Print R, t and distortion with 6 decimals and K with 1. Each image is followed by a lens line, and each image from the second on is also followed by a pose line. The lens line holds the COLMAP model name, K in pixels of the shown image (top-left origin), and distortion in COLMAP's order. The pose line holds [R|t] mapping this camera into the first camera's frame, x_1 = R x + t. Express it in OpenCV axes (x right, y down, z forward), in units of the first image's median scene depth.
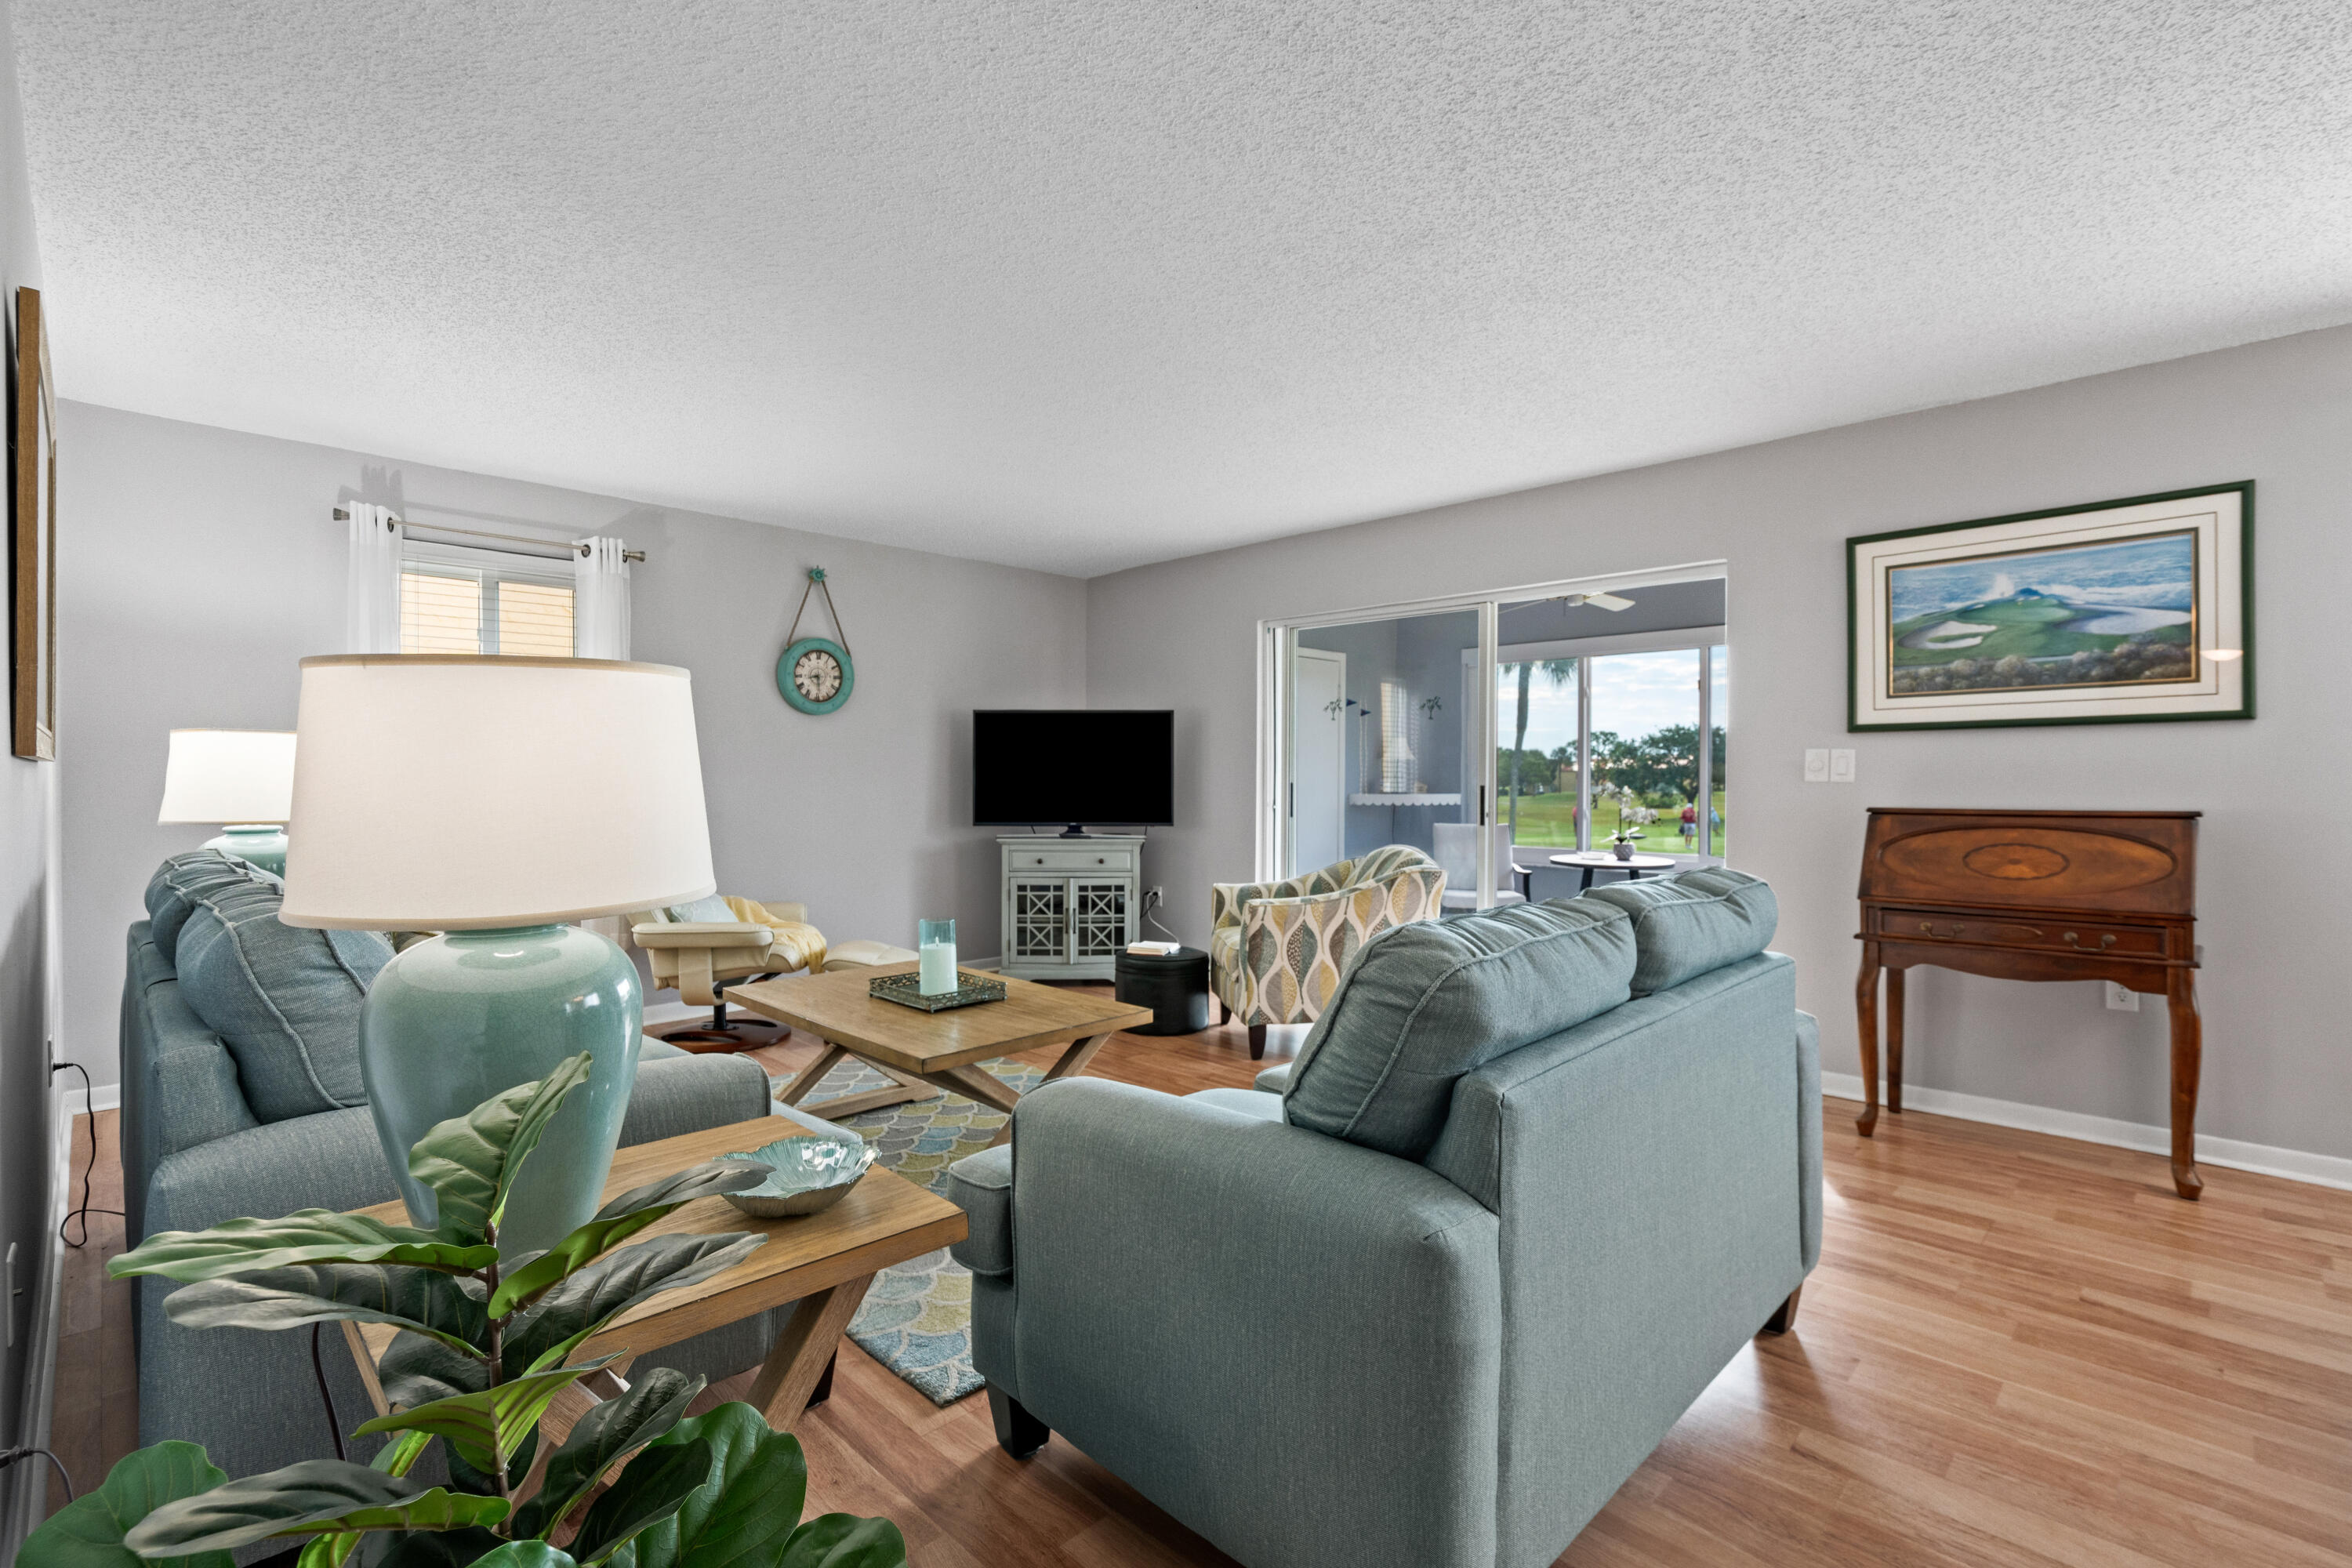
lens RADIAL K [[1075.0, 0, 1180.0], [0, 1075.0, 778.6], [0, 0, 1]] dist [-0.007900, 0.000324]
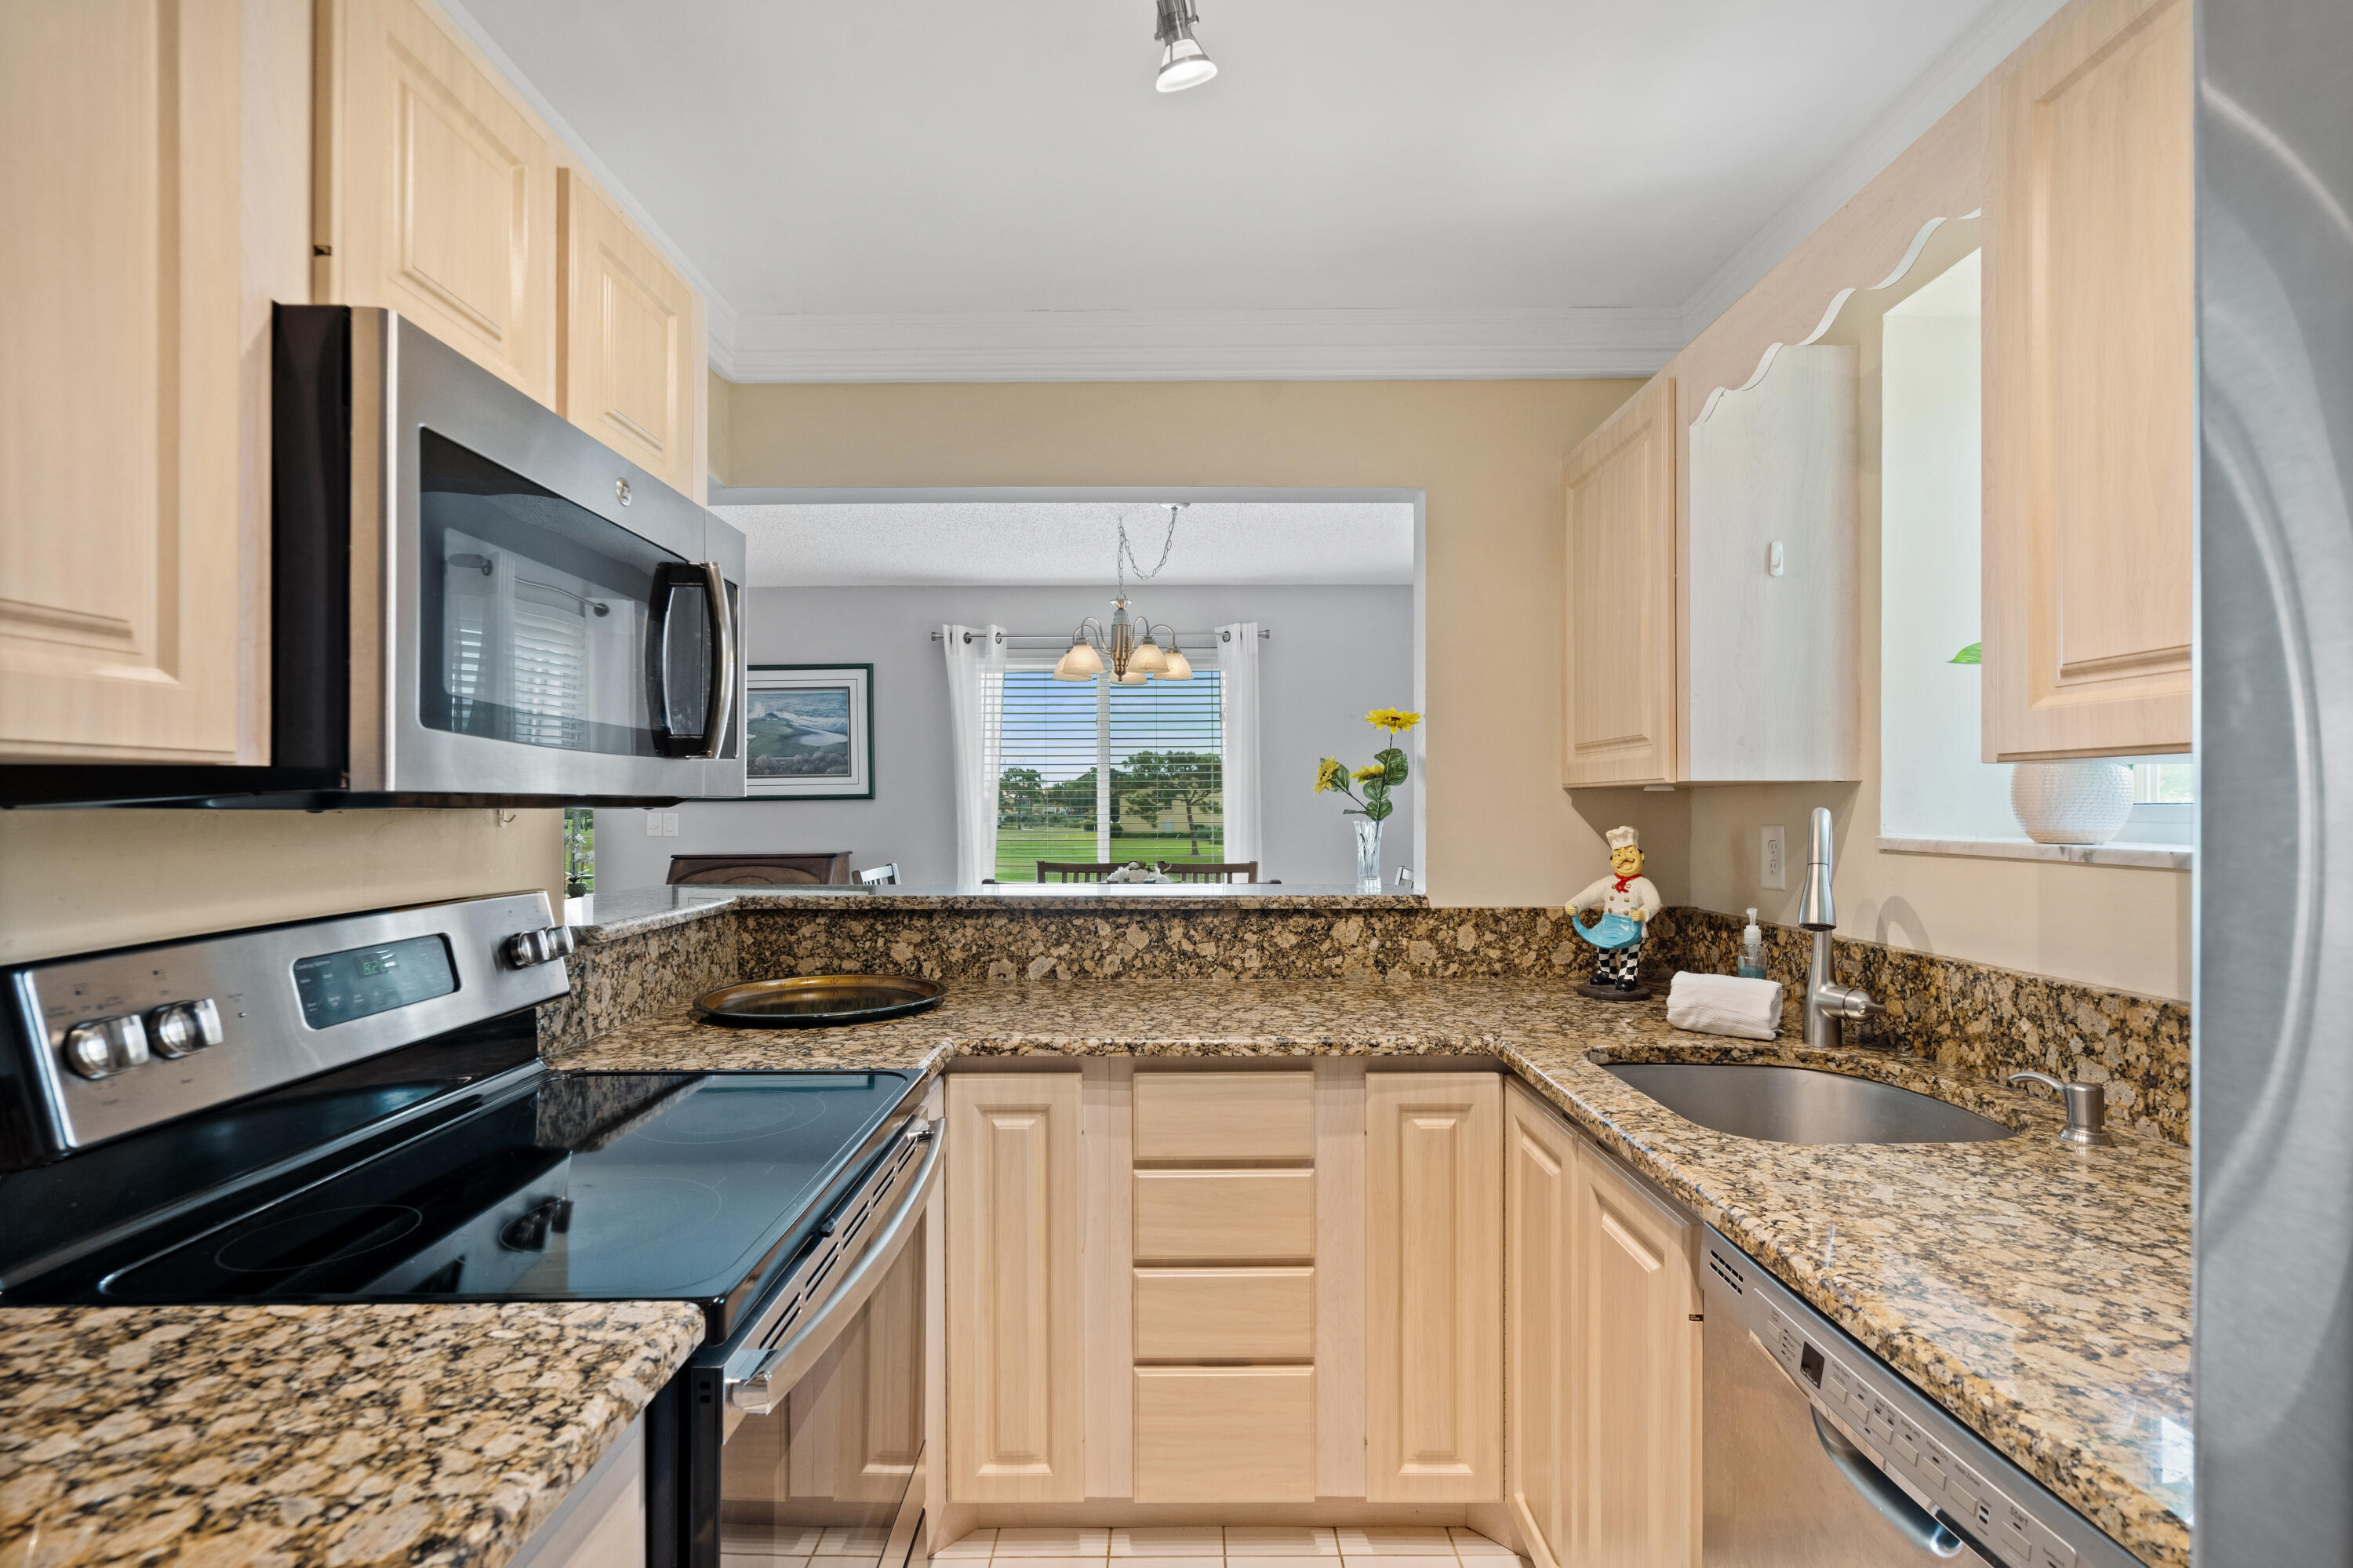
lens RADIAL K [[1078.5, 0, 1174.4], [0, 1078.5, 805.9], [0, 0, 1]] dist [-0.001467, 0.001562]
pose [[0.709190, -0.003946, 0.705006, 0.066209], [0.005426, 0.999985, 0.000139, -0.027113], [-0.704996, 0.003726, 0.709201, -0.396667]]
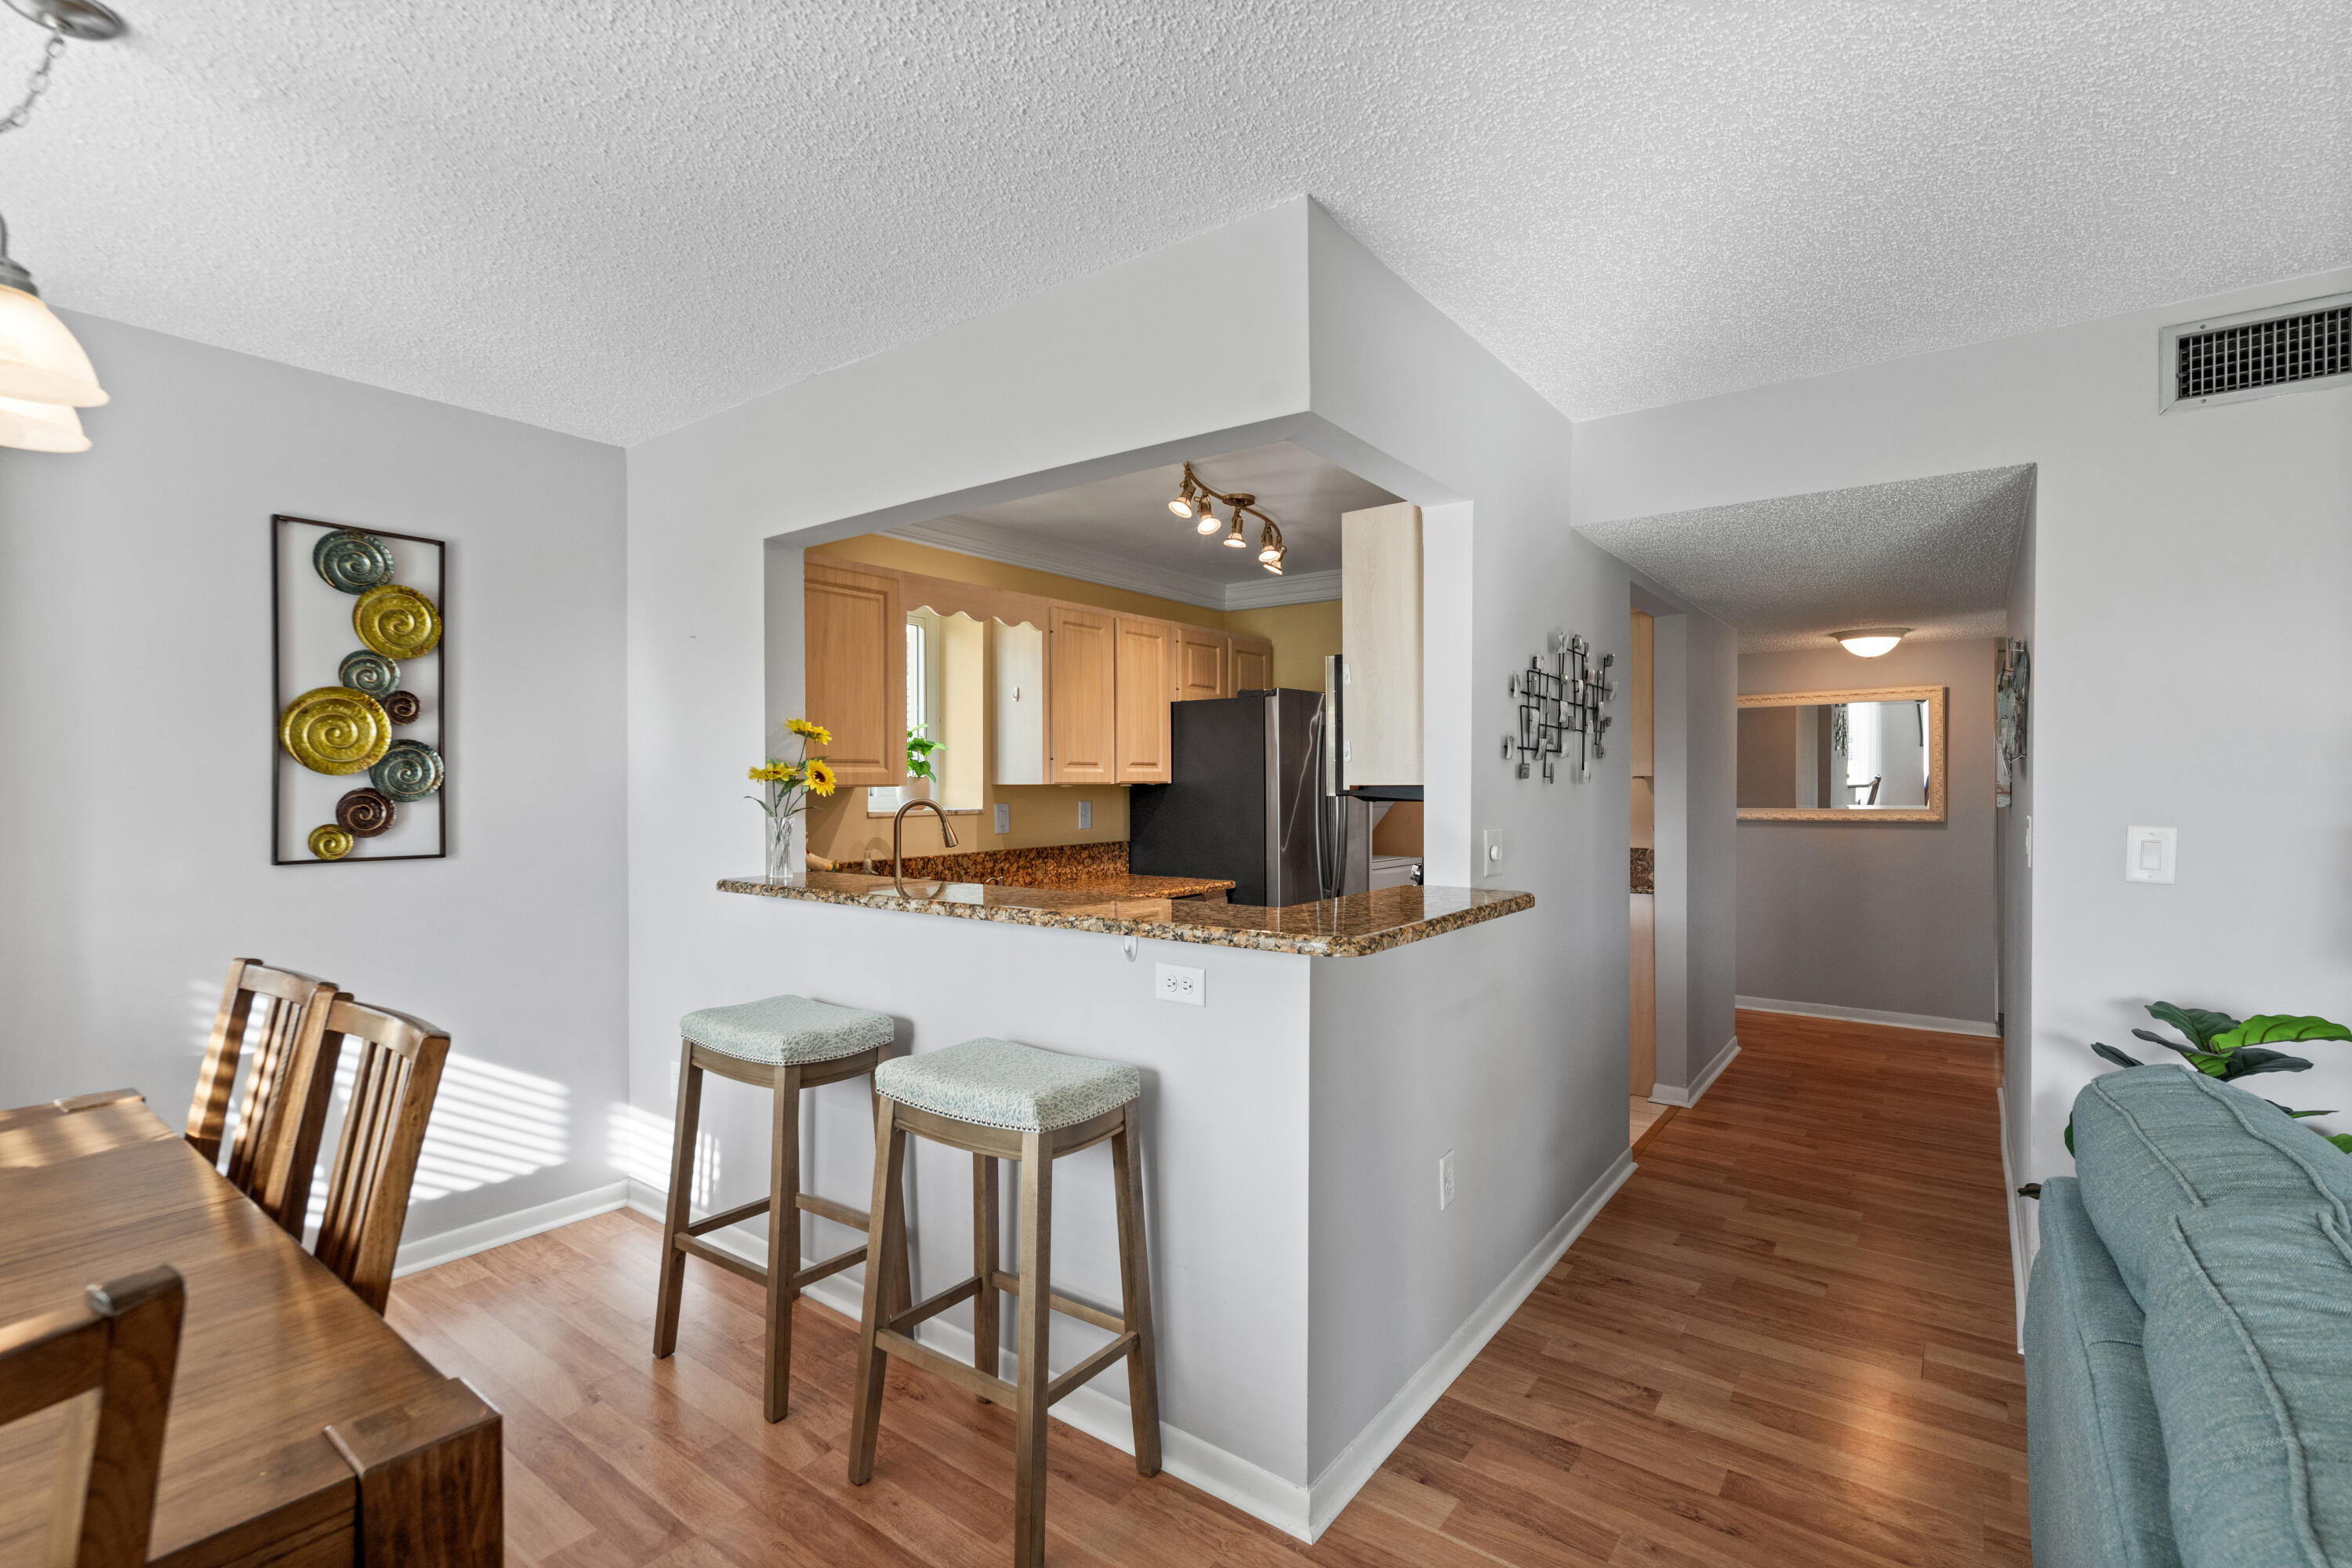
lens RADIAL K [[1066.1, 0, 1189.1], [0, 1066.1, 784.5], [0, 0, 1]] dist [-0.001054, 0.001484]
pose [[-0.989820, -0.000303, -0.142327, 0.376353], [-0.001068, 0.999985, 0.005299, -0.040632], [0.142323, 0.005397, -0.989806, 0.543586]]
